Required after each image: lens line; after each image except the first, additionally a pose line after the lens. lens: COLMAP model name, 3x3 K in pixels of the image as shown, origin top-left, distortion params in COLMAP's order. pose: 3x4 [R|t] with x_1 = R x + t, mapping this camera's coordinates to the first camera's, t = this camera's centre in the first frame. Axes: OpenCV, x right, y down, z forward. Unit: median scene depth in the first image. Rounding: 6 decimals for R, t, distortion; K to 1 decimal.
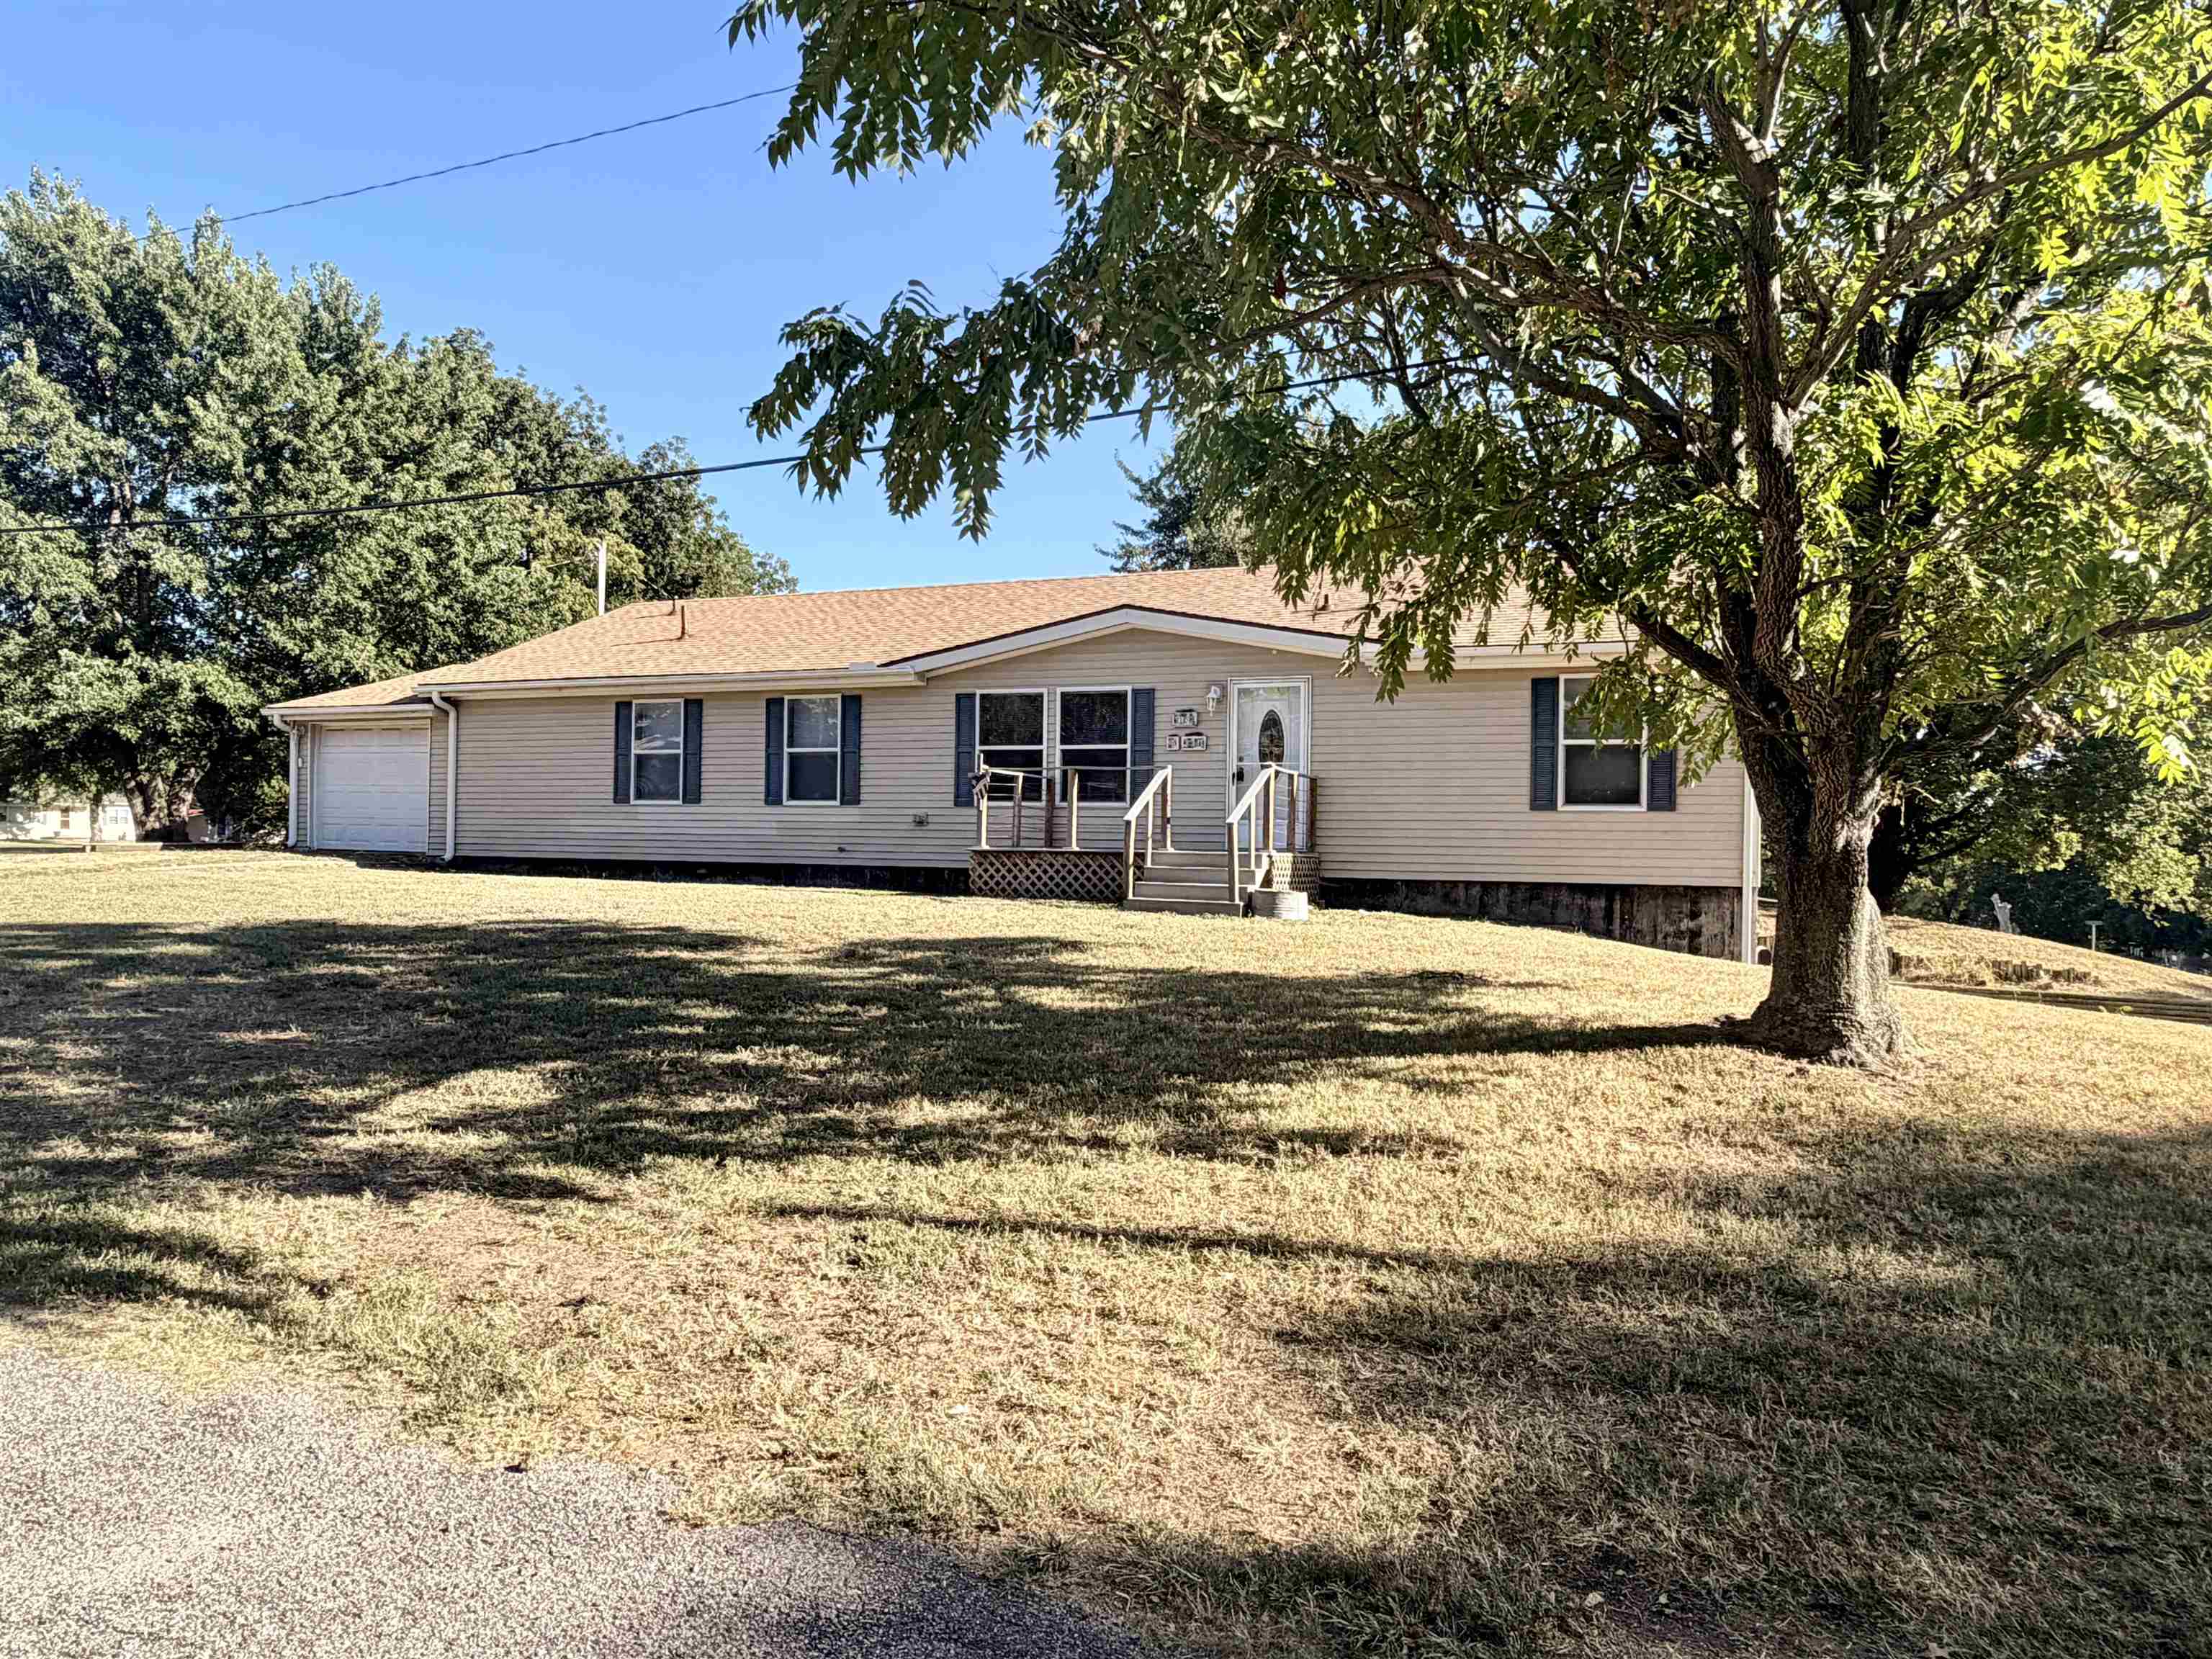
lens RADIAL K [[1432.6, 0, 1095.3], [0, 1432.6, 825.2], [0, 0, 1]] dist [-0.001879, 0.002039]
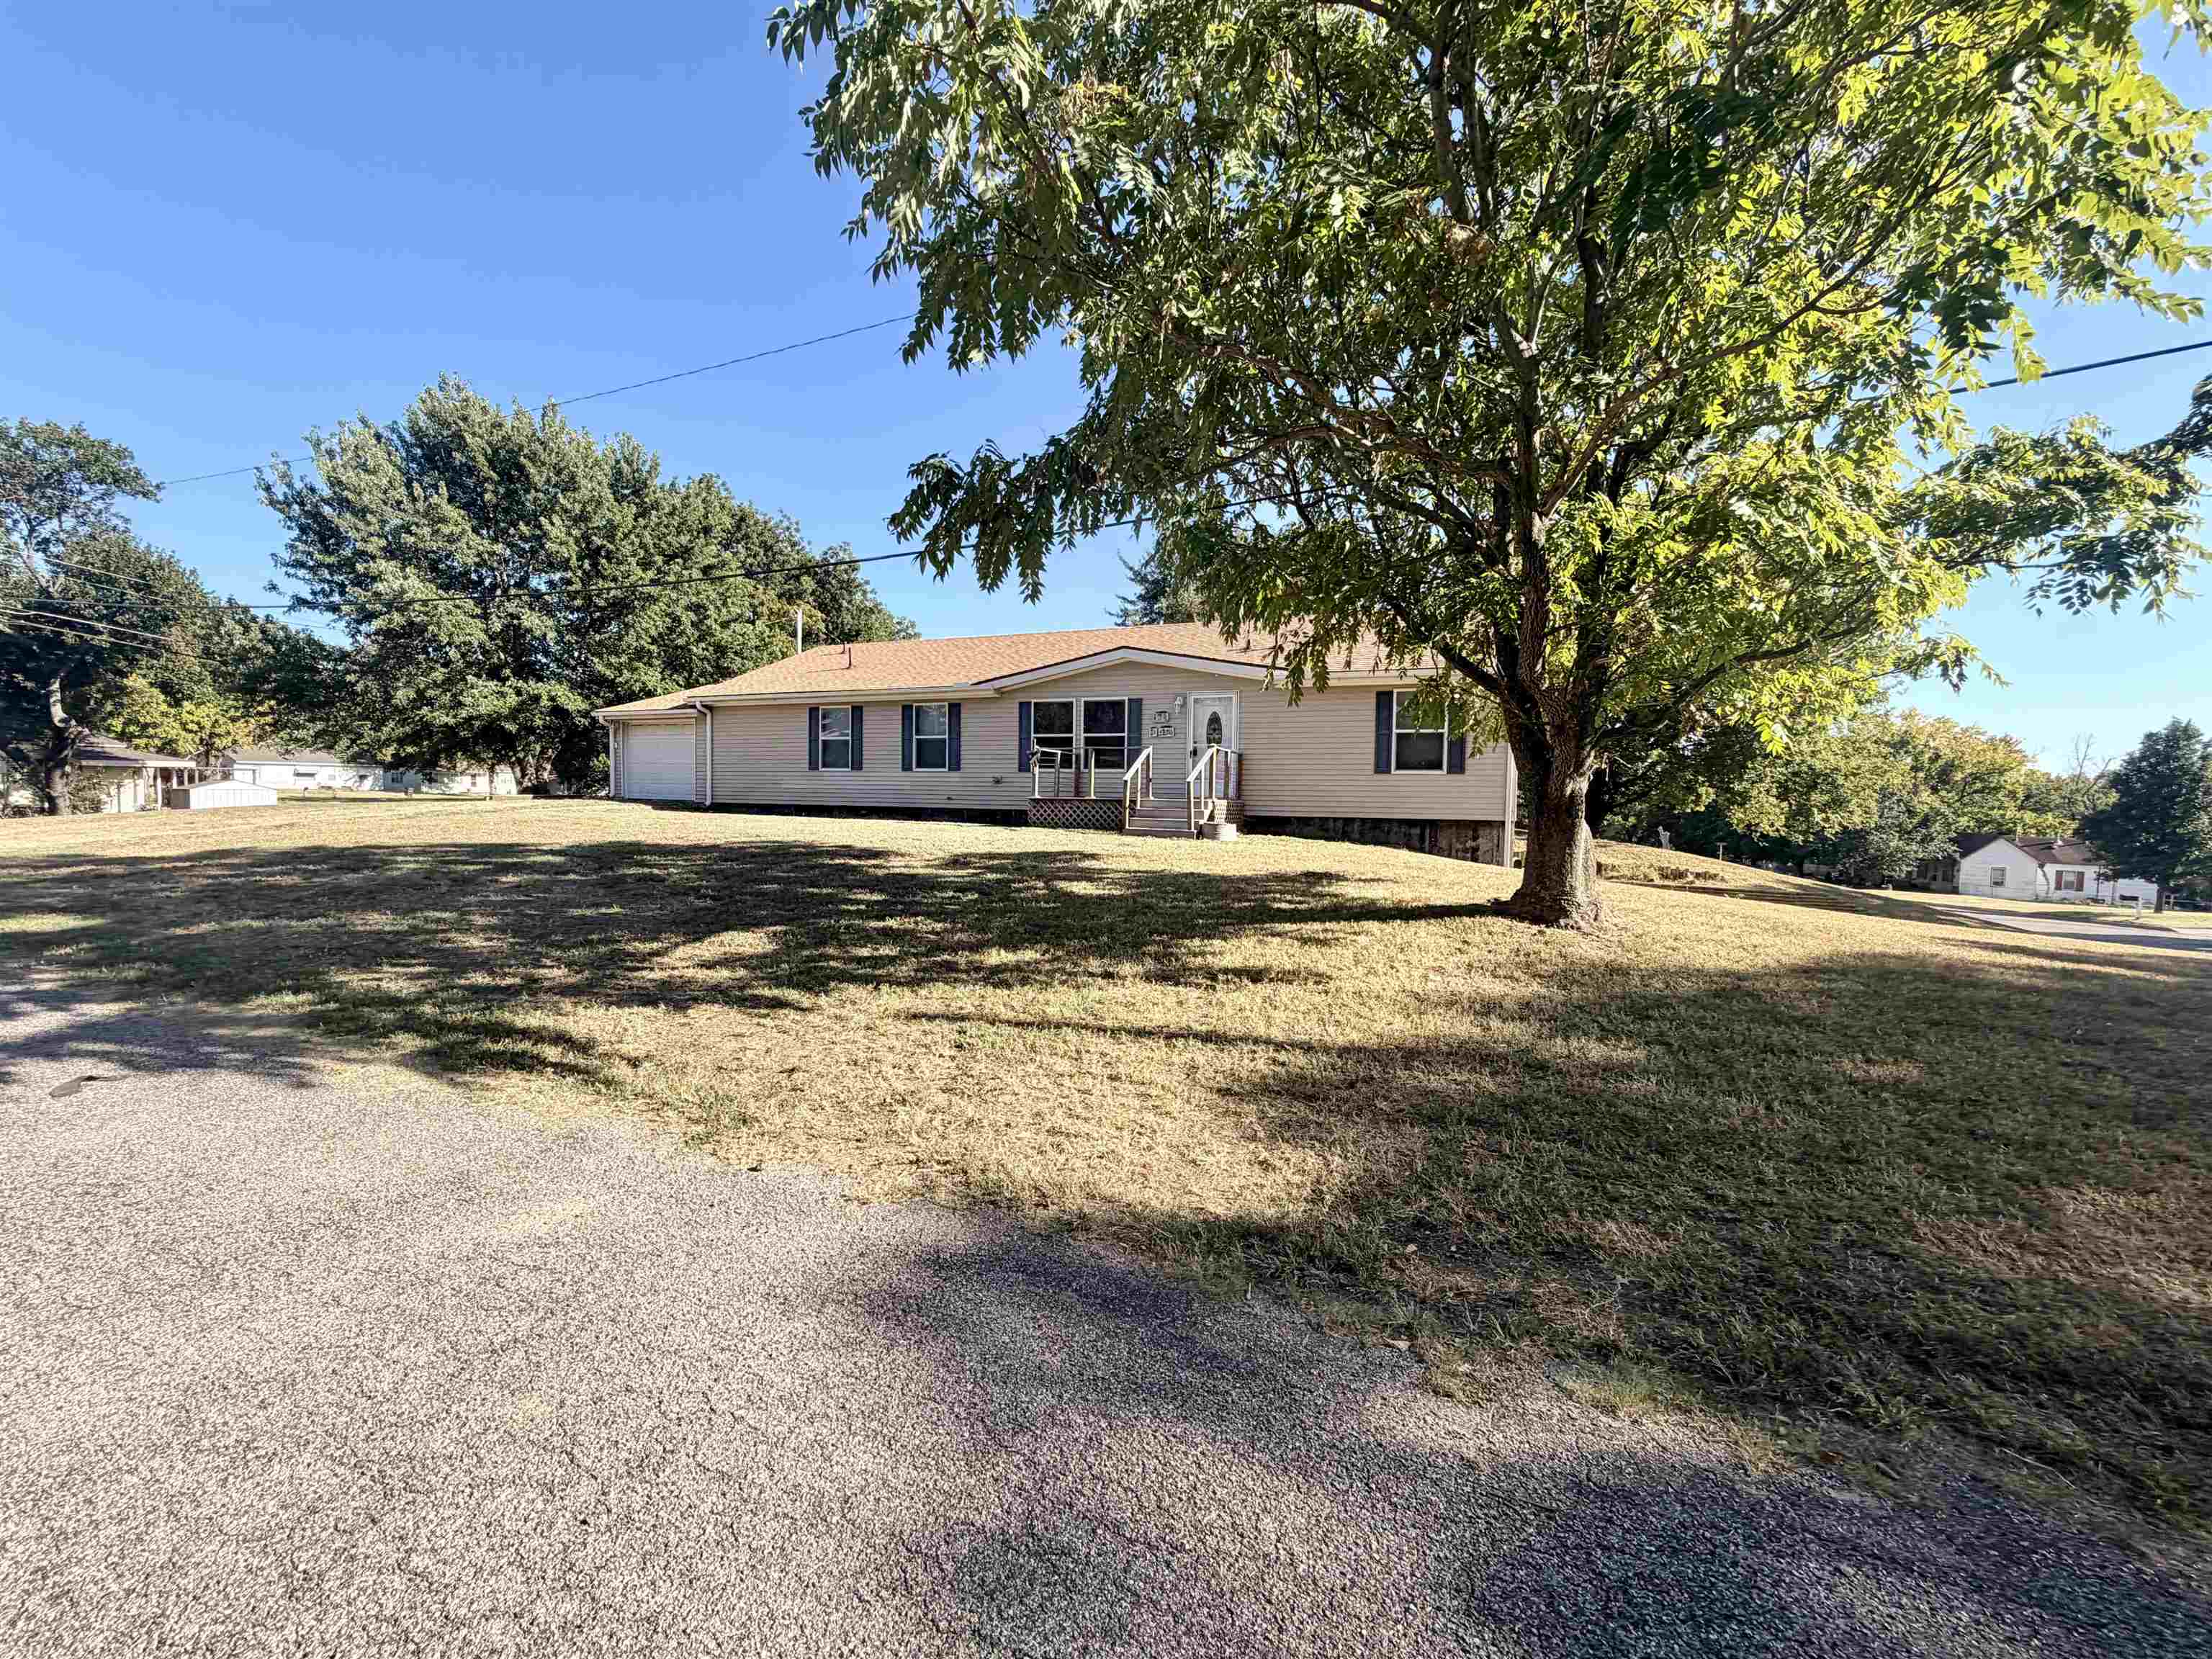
lens RADIAL K [[881.1, 0, 1099.3], [0, 881.1, 821.7], [0, 0, 1]] dist [-0.000990, 0.001219]
pose [[0.999978, -0.000631, -0.006591, -0.000795], [0.000910, 0.999104, 0.042322, 0.003567], [0.006559, -0.042327, 0.999082, 0.004095]]
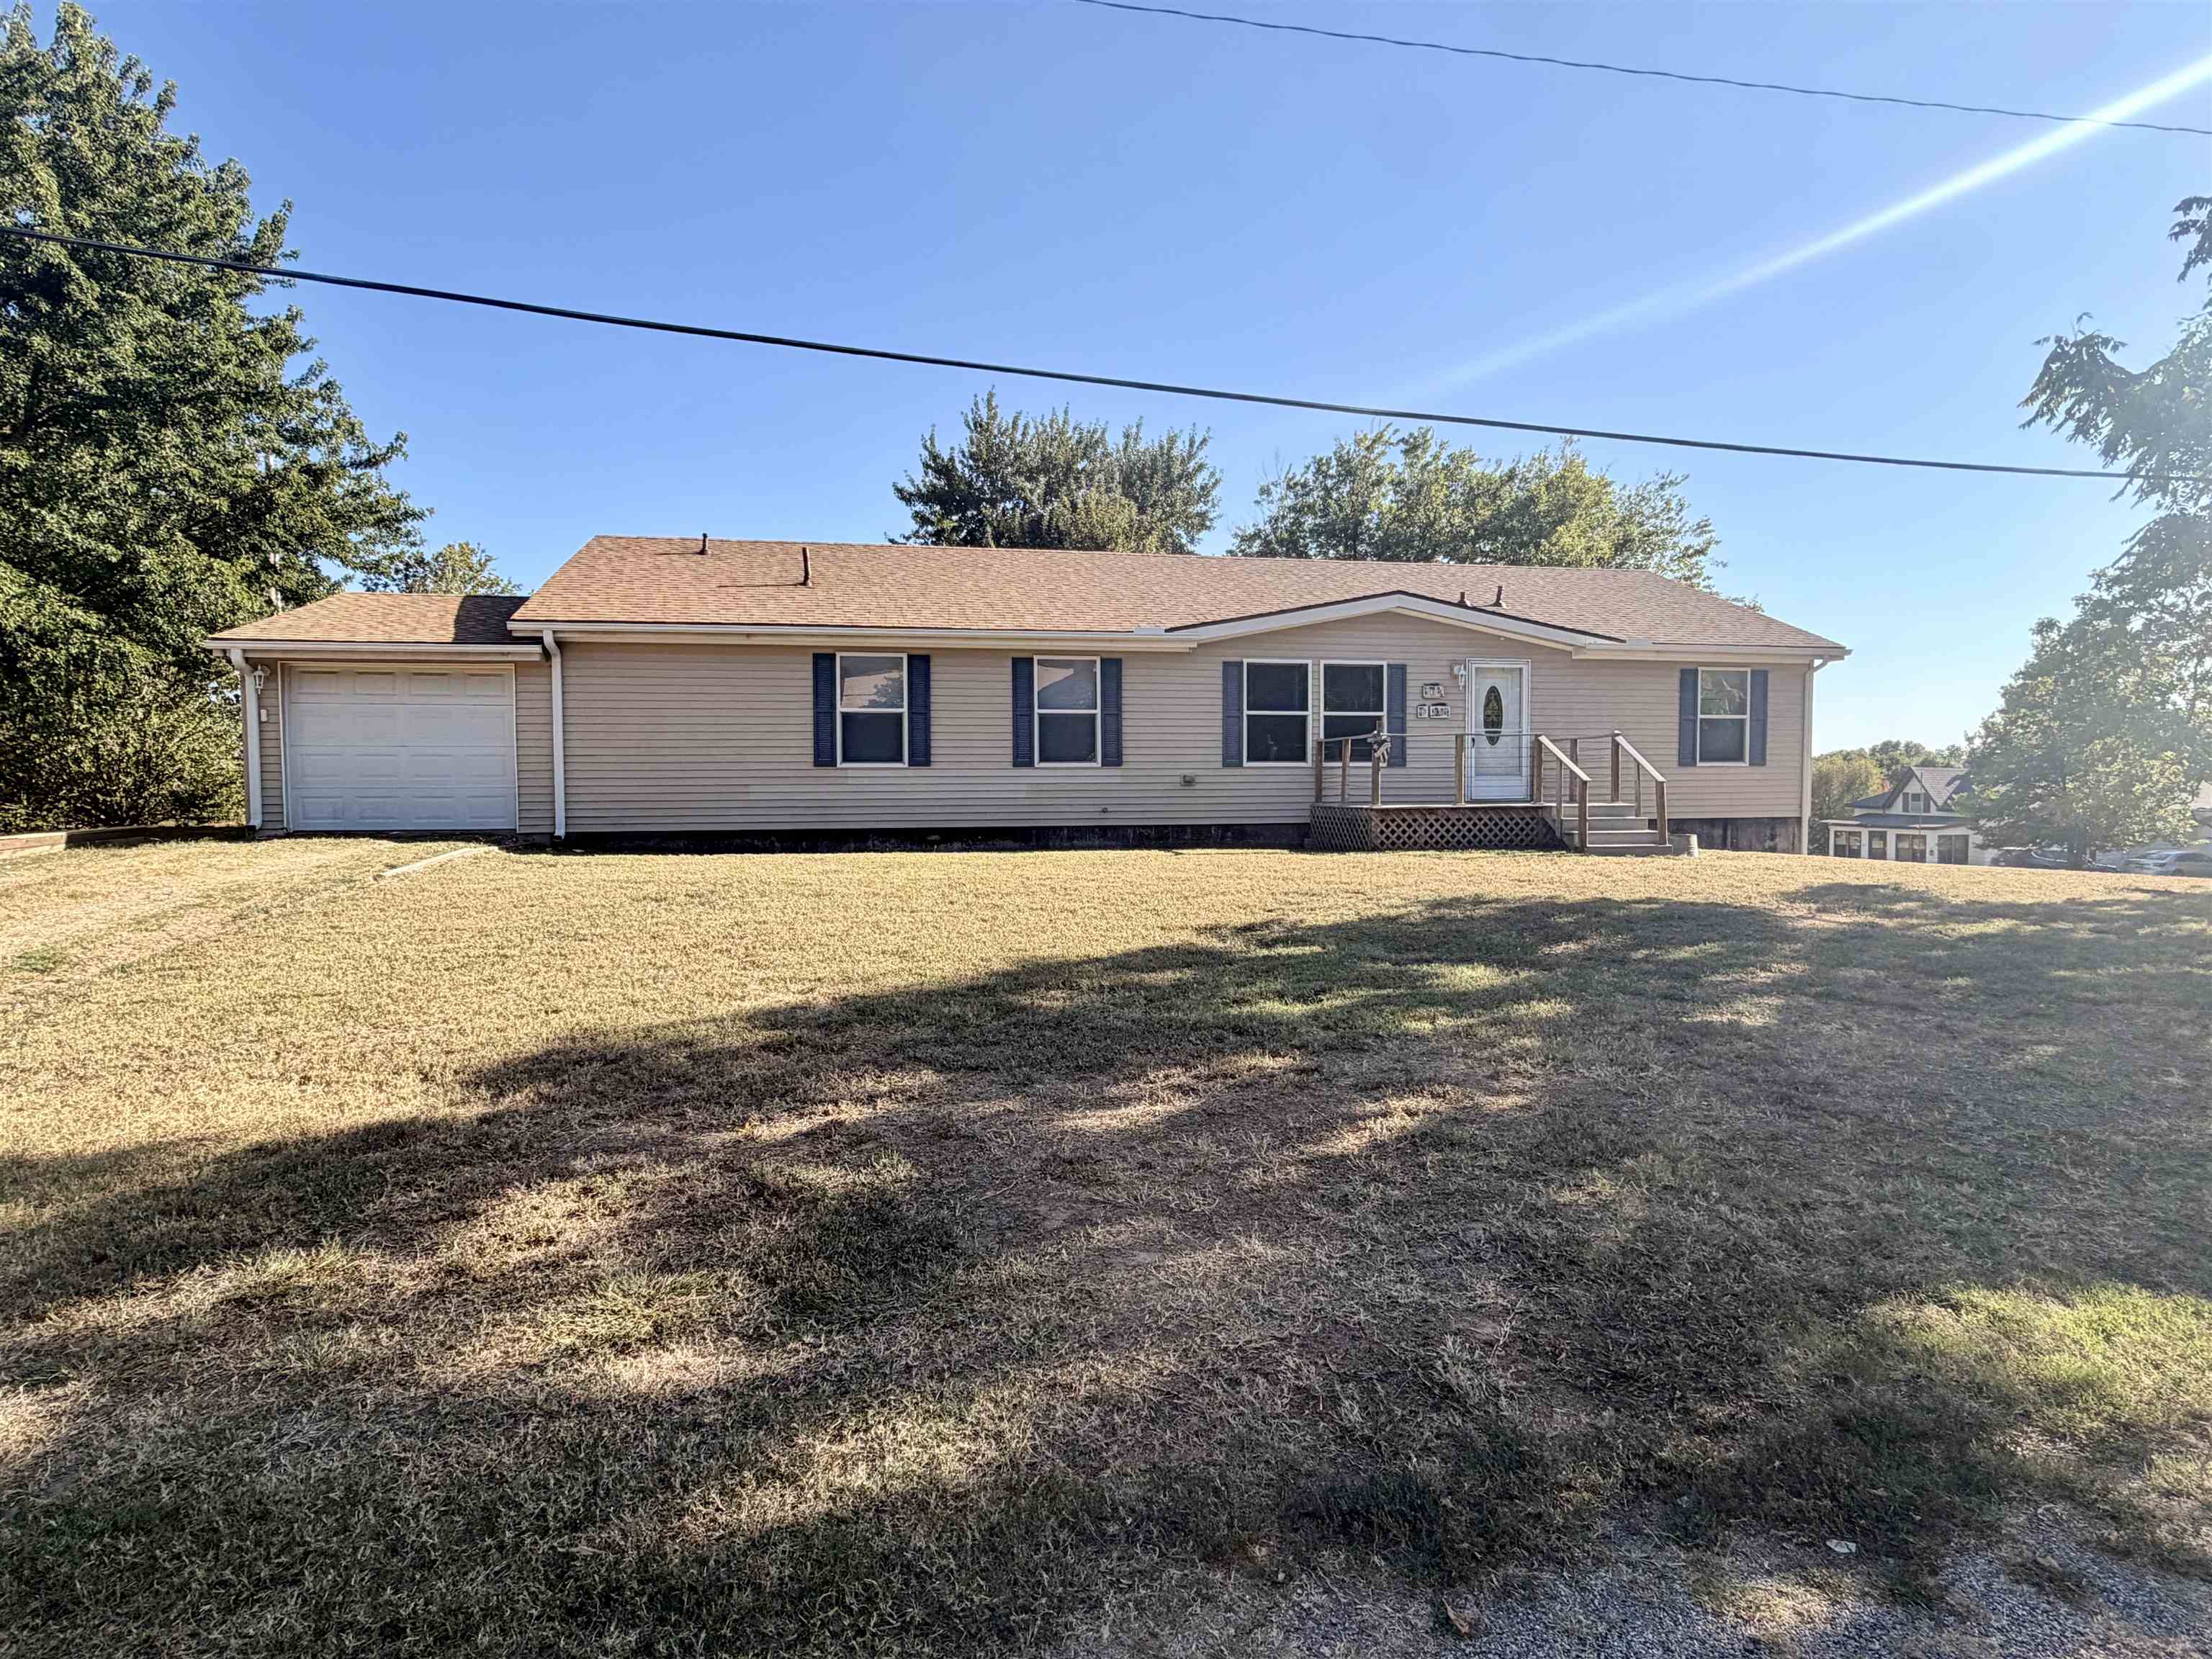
lens RADIAL K [[1225.1, 0, 1106.1], [0, 1225.1, 840.3], [0, 0, 1]] dist [0.002175, 0.000342]
pose [[0.824384, -0.042536, 0.564430, -1.895228], [0.014804, 0.998452, 0.053621, -0.024881], [-0.565837, -0.035849, 0.823737, 0.807832]]
